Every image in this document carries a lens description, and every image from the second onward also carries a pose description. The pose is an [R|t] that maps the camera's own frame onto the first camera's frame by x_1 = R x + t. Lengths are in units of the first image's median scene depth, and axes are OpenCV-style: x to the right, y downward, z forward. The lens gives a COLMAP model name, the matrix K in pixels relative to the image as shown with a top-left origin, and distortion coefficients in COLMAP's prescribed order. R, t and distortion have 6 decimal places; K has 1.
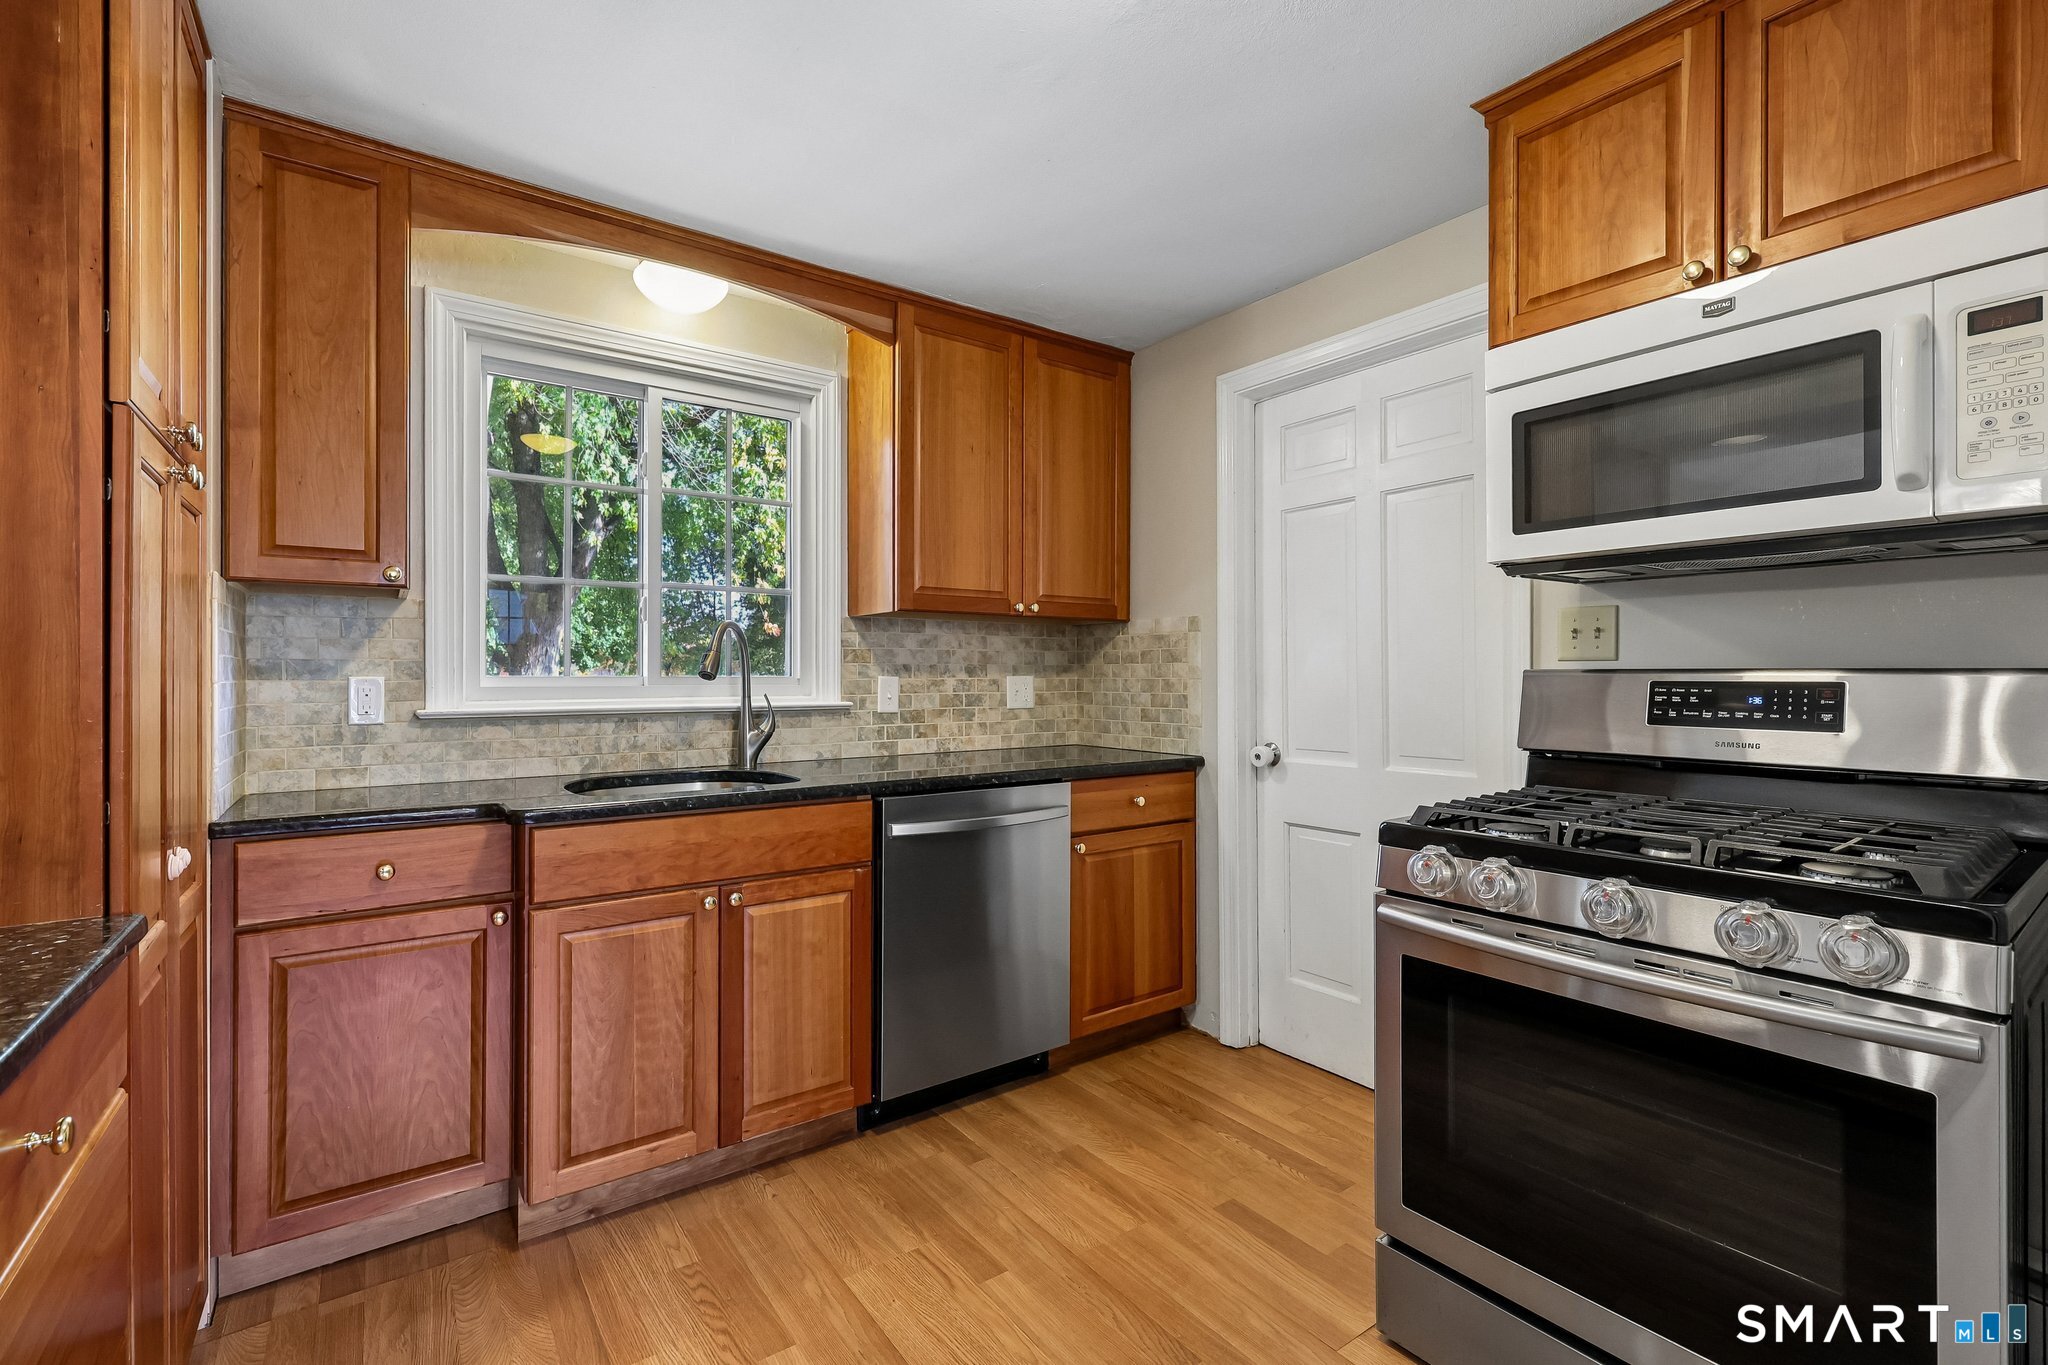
lens RADIAL K [[904.1, 0, 1025.4], [0, 904.1, 670.9], [0, 0, 1]] dist [0.001673, -0.000178]
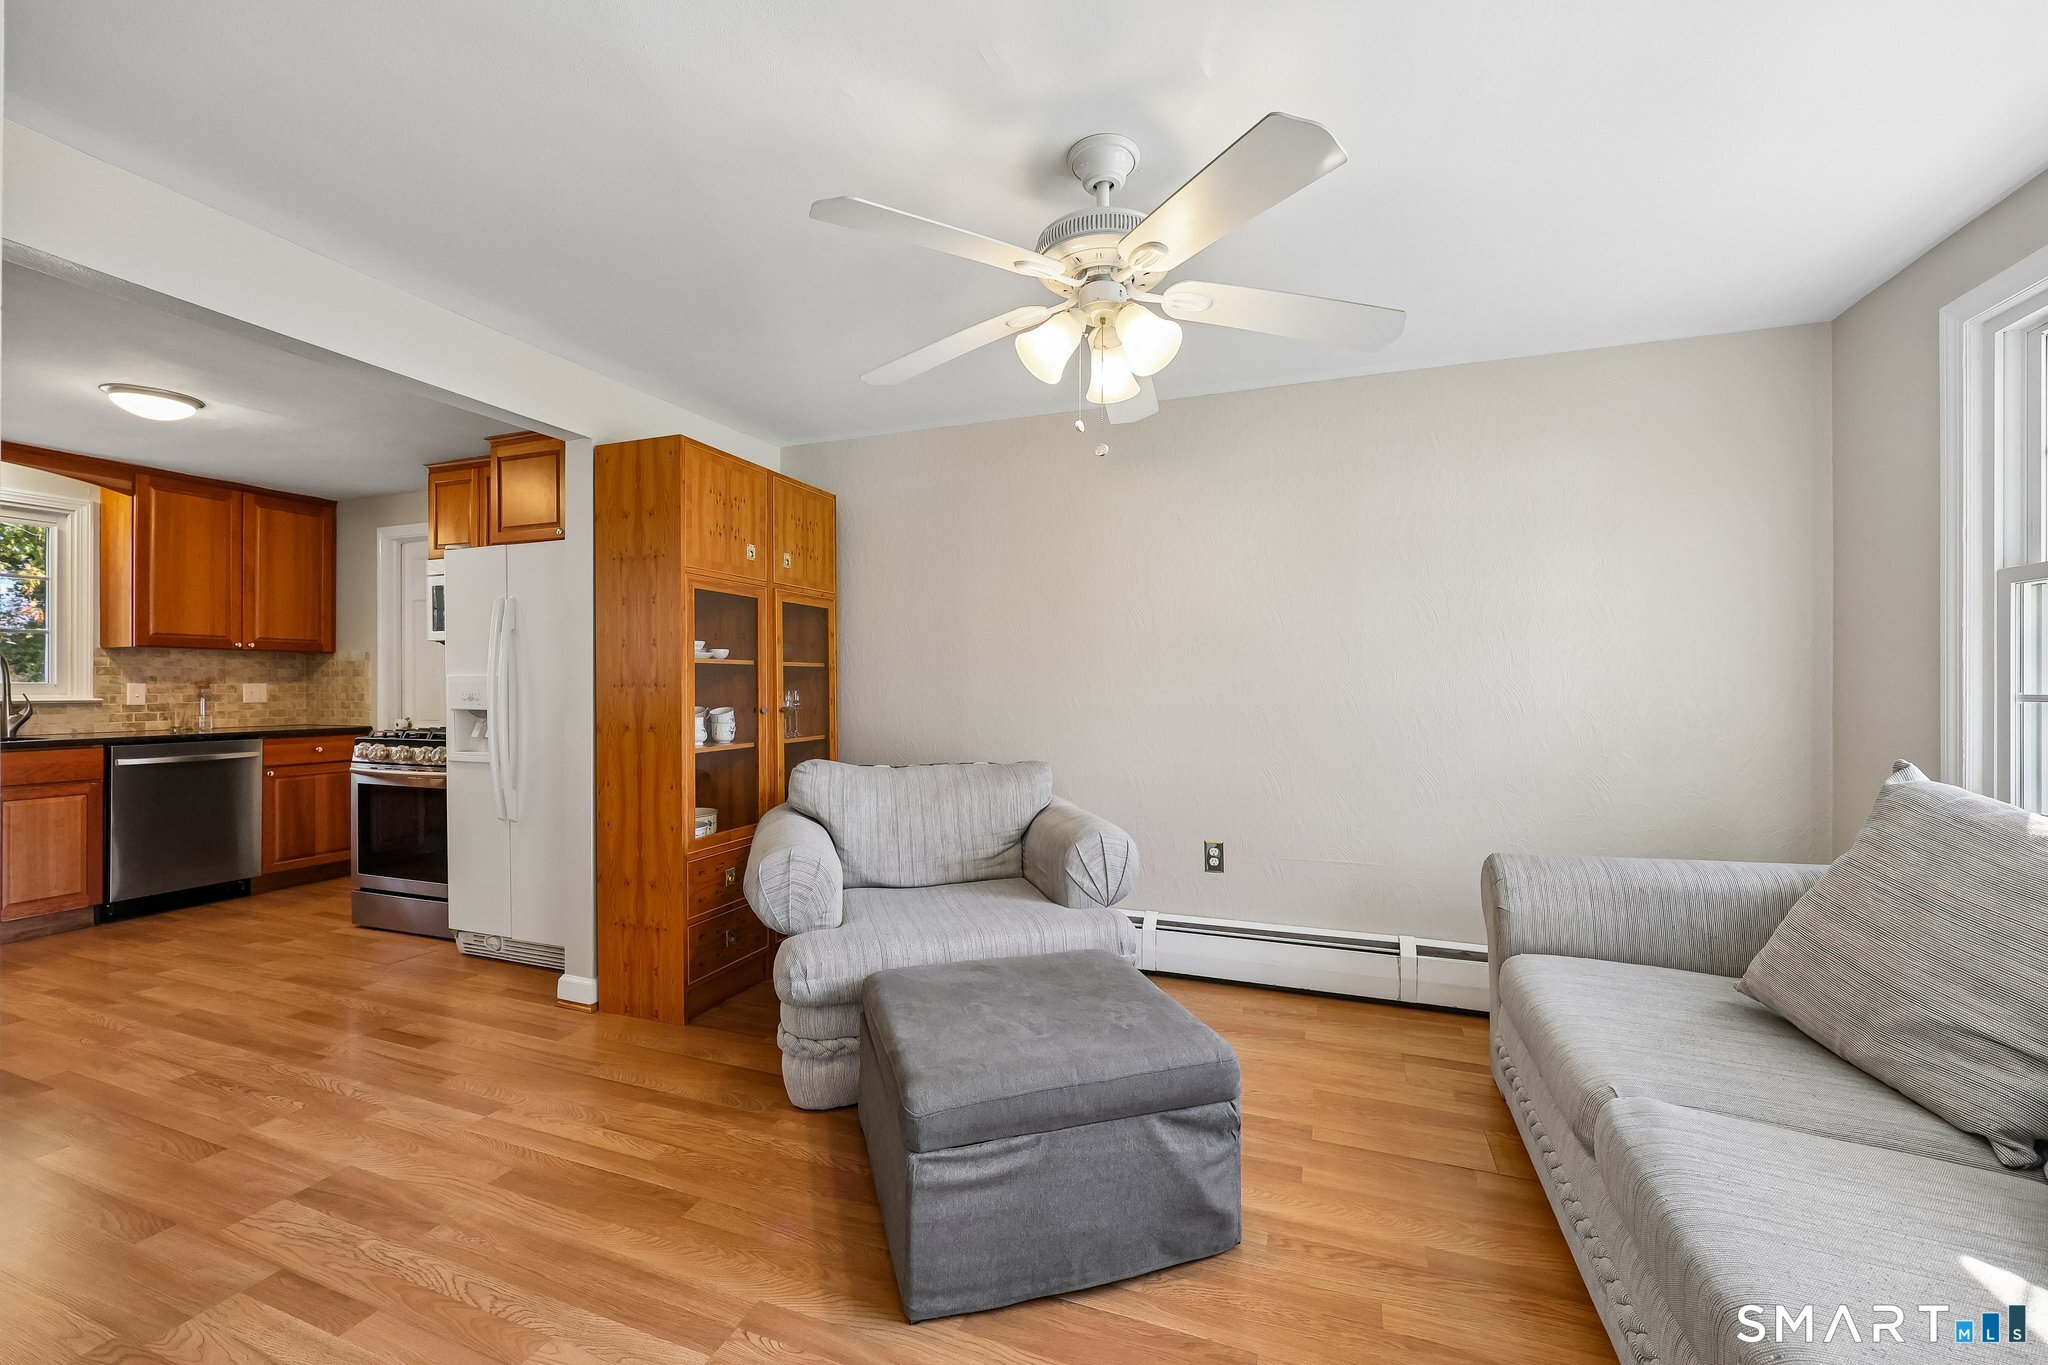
lens RADIAL K [[822.4, 0, 1016.7], [0, 822.4, 684.0], [0, 0, 1]] dist [-0.000422, 0.000101]
pose [[0.838090, 0.002178, 0.545528, 0.481742], [-0.004505, 0.999986, 0.002927, -0.005693], [-0.545514, -0.004911, 0.838087, -1.458714]]
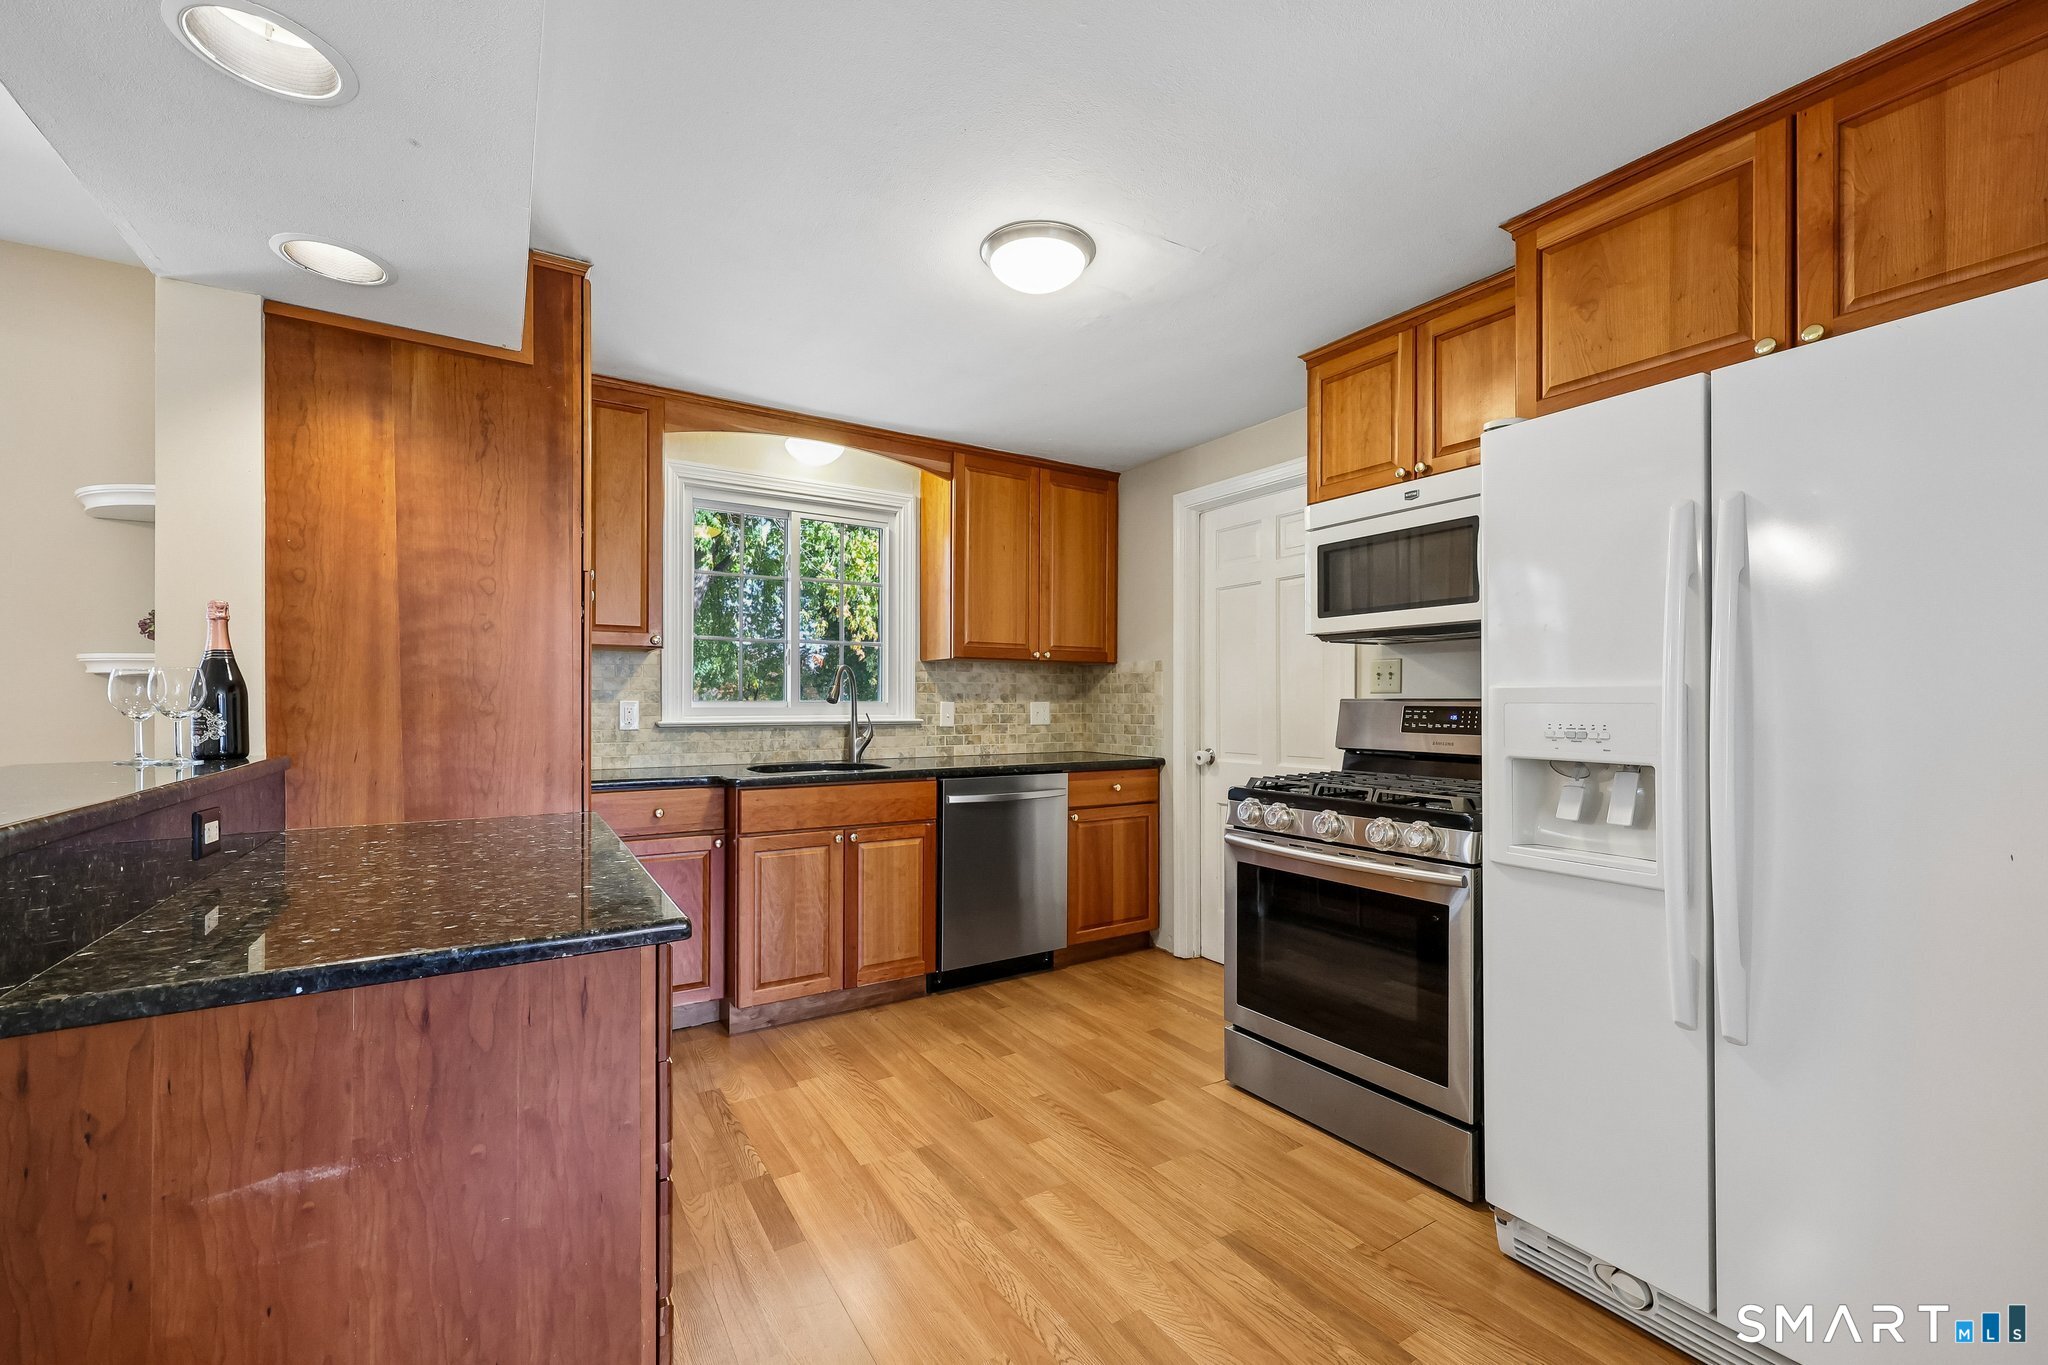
lens RADIAL K [[833.6, 0, 1024.6], [0, 833.6, 699.2], [0, 0, 1]] dist [0.000837, 0.000071]
pose [[0.998248, 0.003092, -0.059096, 0.065316], [-0.002975, 0.999993, 0.002064, -0.001417], [0.059102, -0.001885, 0.998250, -0.417400]]
